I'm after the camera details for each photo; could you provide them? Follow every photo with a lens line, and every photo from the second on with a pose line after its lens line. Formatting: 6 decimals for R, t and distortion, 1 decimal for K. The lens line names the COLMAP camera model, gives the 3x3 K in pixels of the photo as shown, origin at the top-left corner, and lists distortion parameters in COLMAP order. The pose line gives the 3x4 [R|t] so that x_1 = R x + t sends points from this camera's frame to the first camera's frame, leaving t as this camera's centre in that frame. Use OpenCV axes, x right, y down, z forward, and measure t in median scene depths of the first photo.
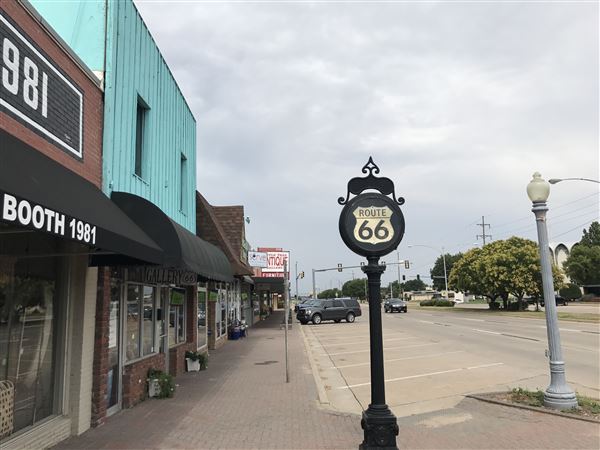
lens RADIAL K [[491.4, 0, 302.5], [0, 491.4, 225.5], [0, 0, 1]] dist [0.003345, -0.002846]
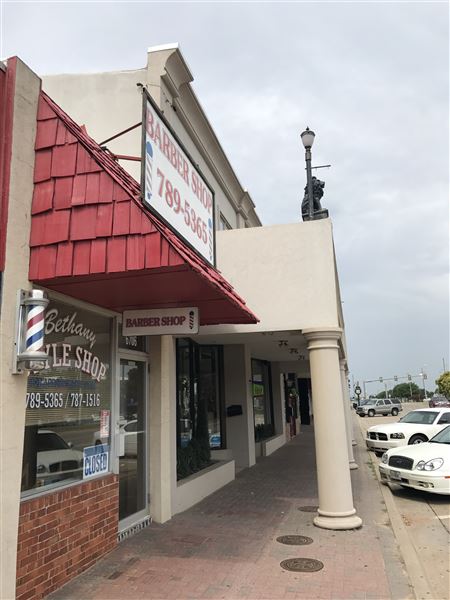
lens RADIAL K [[486.2, 0, 227.0], [0, 486.2, 297.4], [0, 0, 1]] dist [-0.002614, 0.001695]
pose [[0.958705, -0.059756, -0.278053, 0.217304], [0.044476, 0.997150, -0.060947, -0.623321], [0.280903, 0.046063, 0.958630, -4.099617]]
